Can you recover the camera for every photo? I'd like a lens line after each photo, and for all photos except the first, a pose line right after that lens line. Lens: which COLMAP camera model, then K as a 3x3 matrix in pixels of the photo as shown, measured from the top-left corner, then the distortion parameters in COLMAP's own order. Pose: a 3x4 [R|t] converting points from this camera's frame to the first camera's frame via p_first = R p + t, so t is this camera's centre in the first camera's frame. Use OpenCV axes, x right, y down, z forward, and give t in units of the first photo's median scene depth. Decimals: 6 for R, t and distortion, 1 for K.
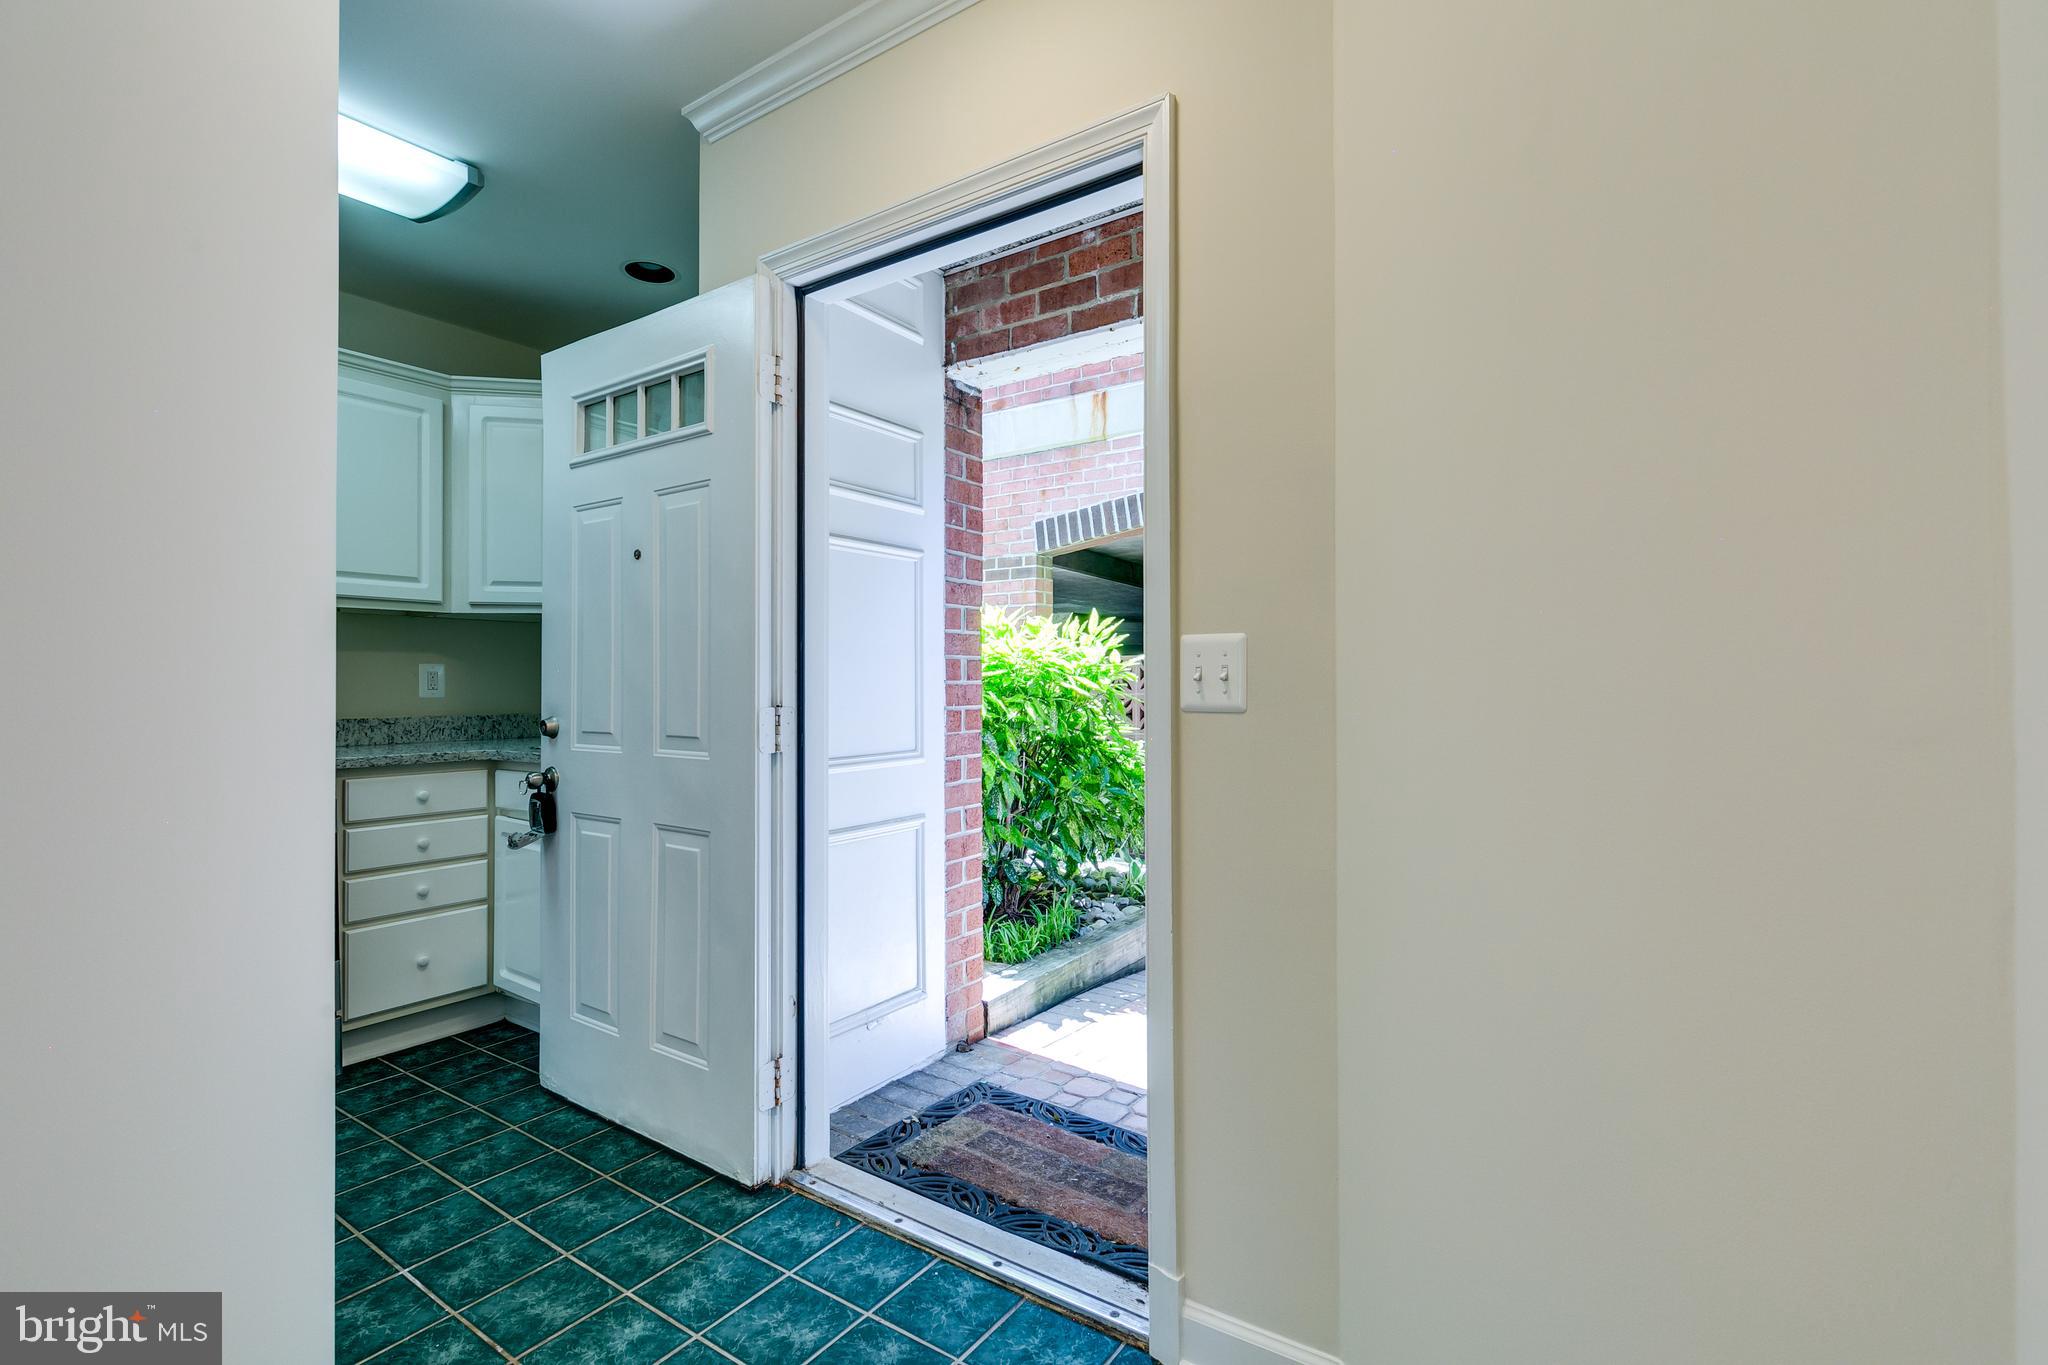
lens RADIAL K [[921.8, 0, 1024.6], [0, 921.8, 680.2], [0, 0, 1]] dist [0.006343, -0.002695]
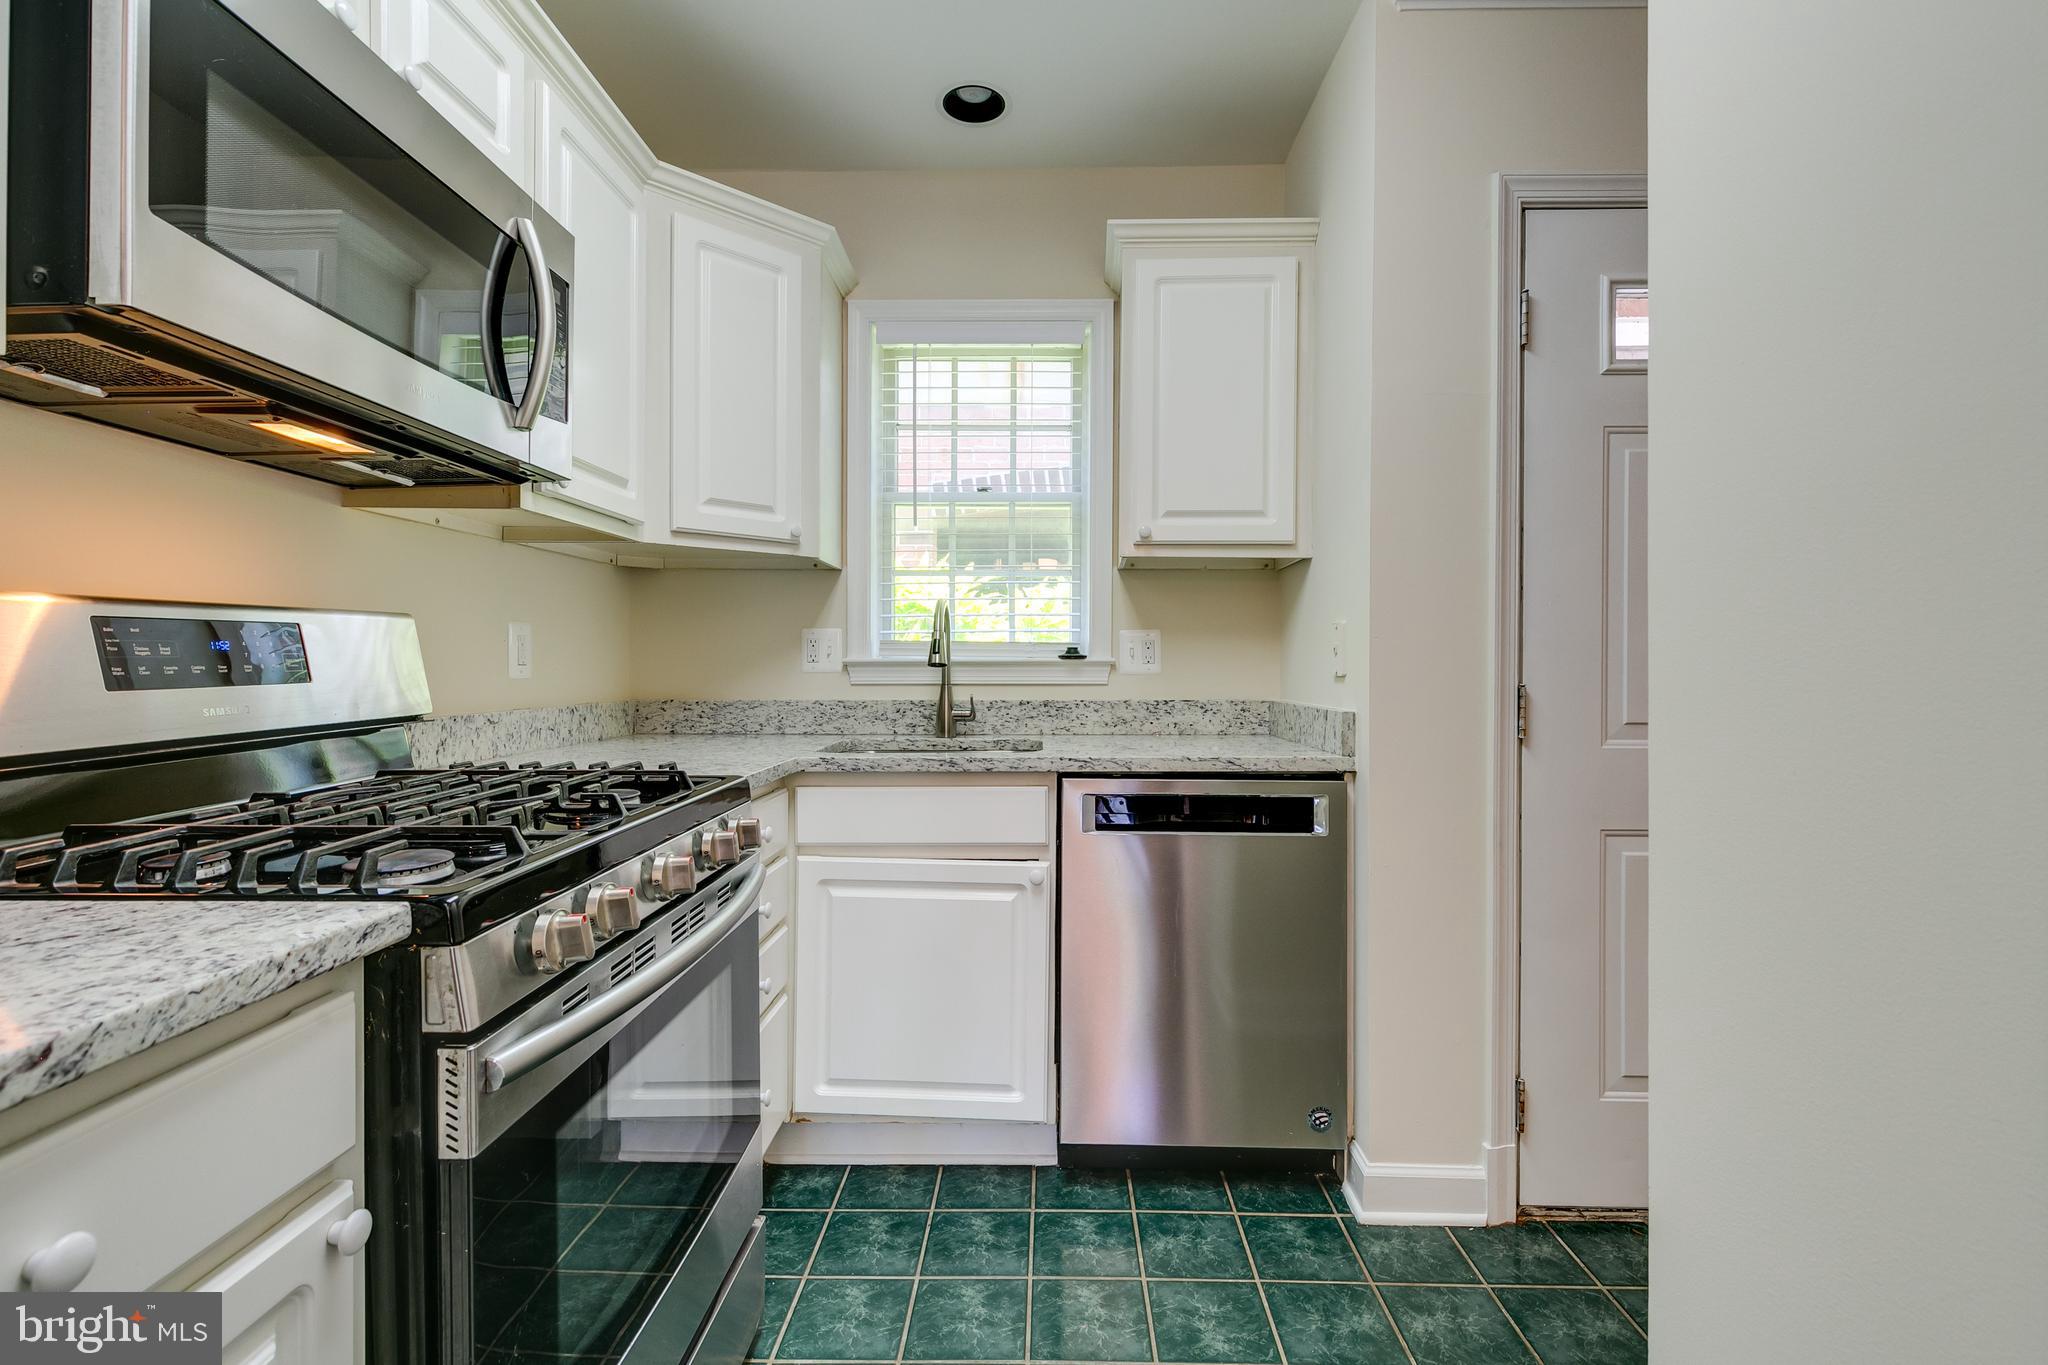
lens RADIAL K [[921.8, 0, 1039.2], [0, 921.8, 670.9], [0, 0, 1]] dist [0.006343, -0.002695]
pose [[0.832657, 0.001875, 0.553786, -0.760781], [-0.009924, 0.999884, 0.011536, 0.004016], [-0.553700, -0.015101, 0.832579, 0.340460]]
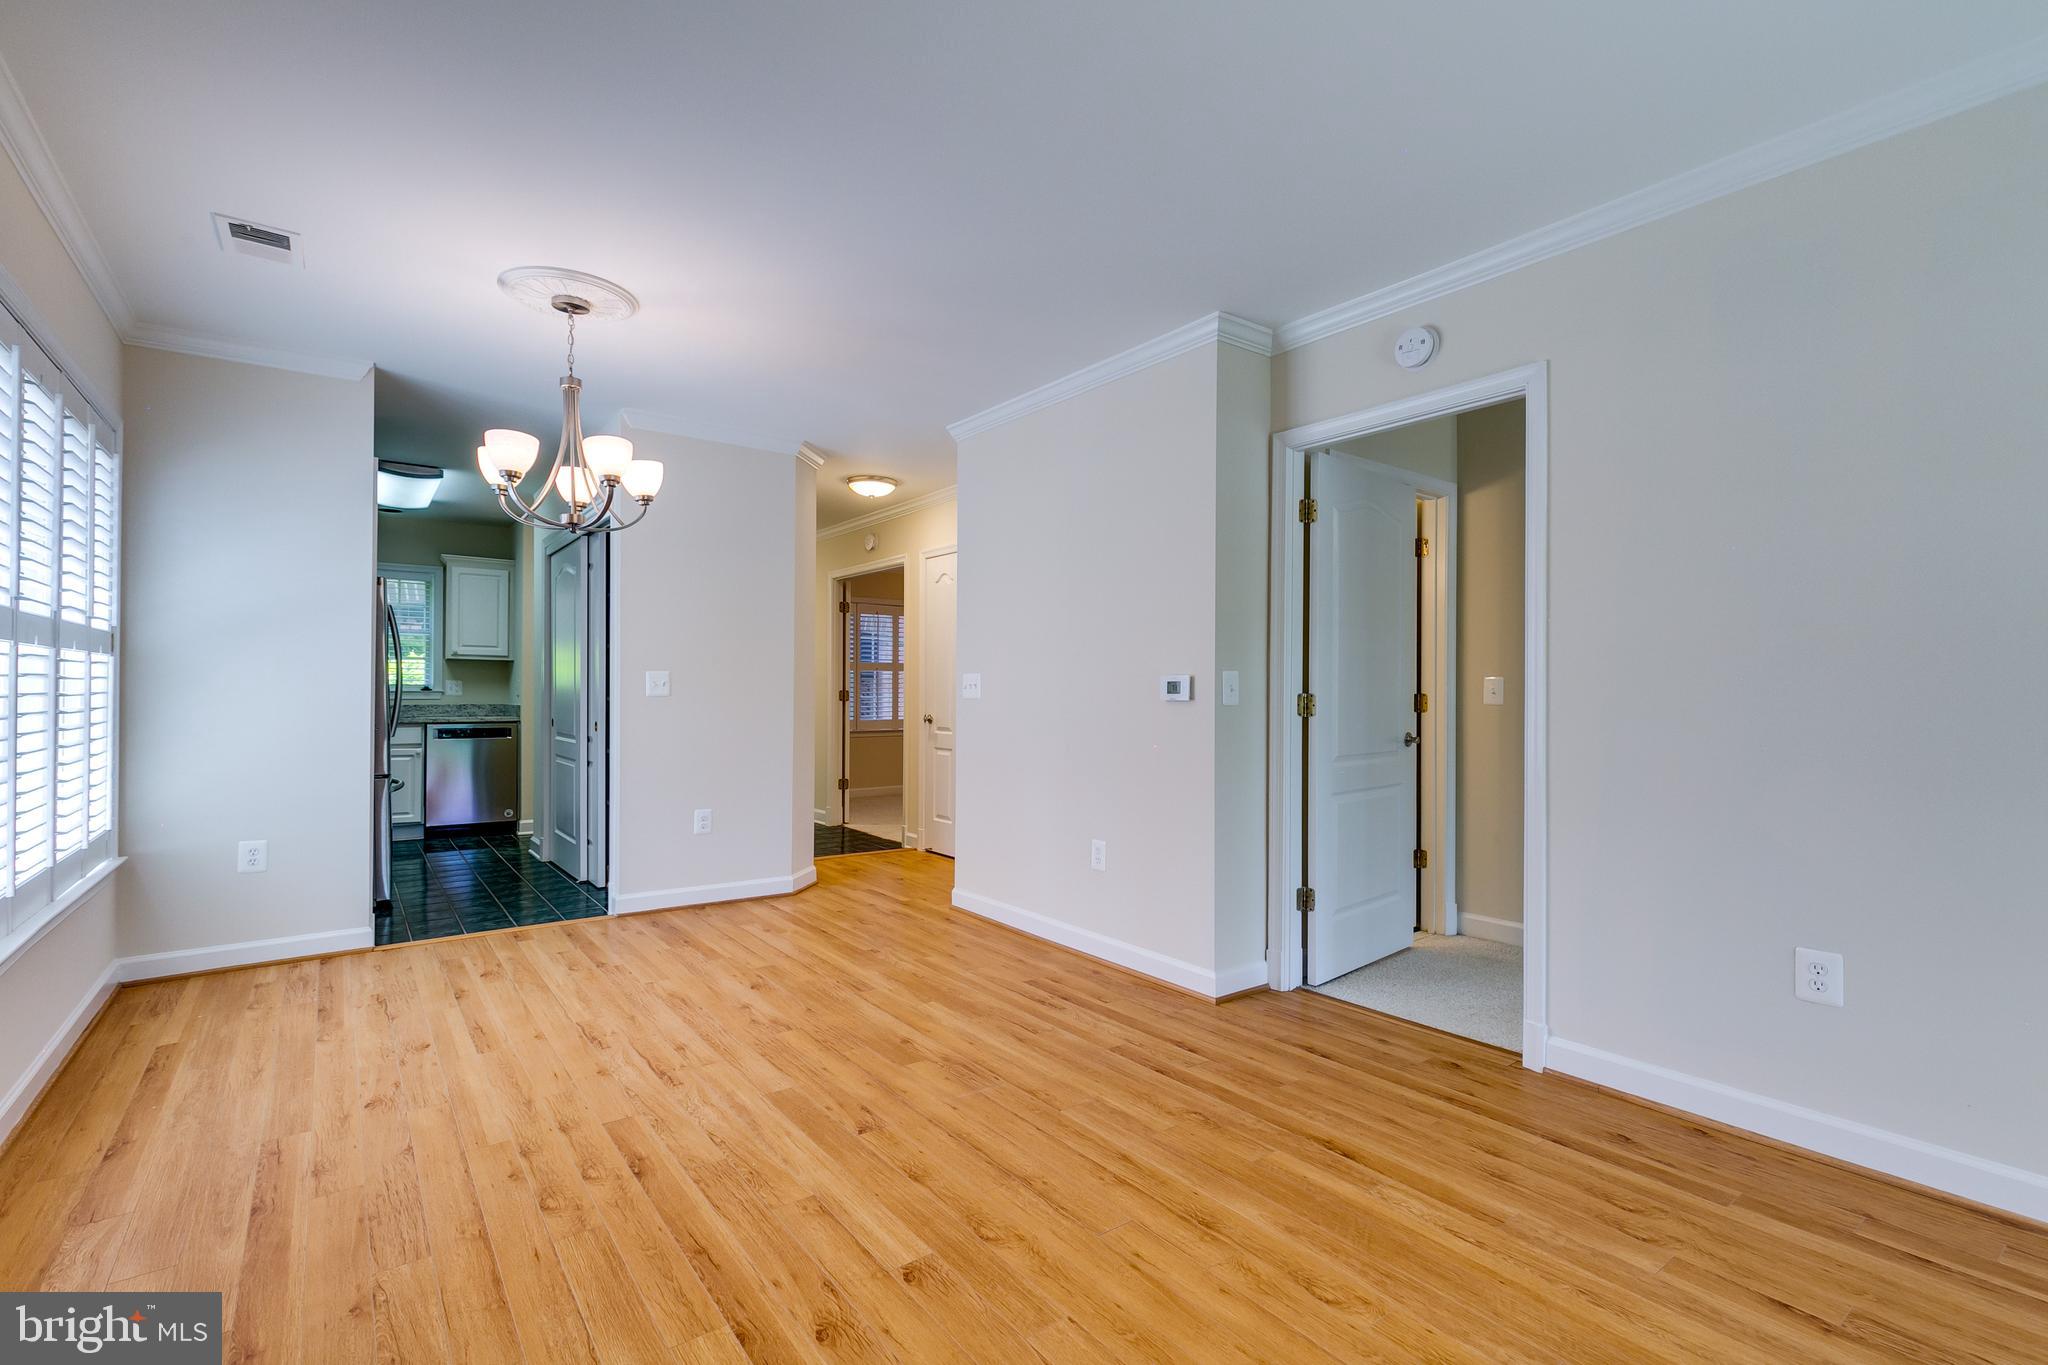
lens RADIAL K [[921.8, 0, 1039.1], [0, 921.8, 691.8], [0, 0, 1]] dist [0.006343, -0.002695]
pose [[0.316463, 0.007923, 0.948572, -1.798304], [-0.013783, 0.999898, -0.003753, -0.004403], [-0.948505, -0.011886, 0.316540, -0.944632]]
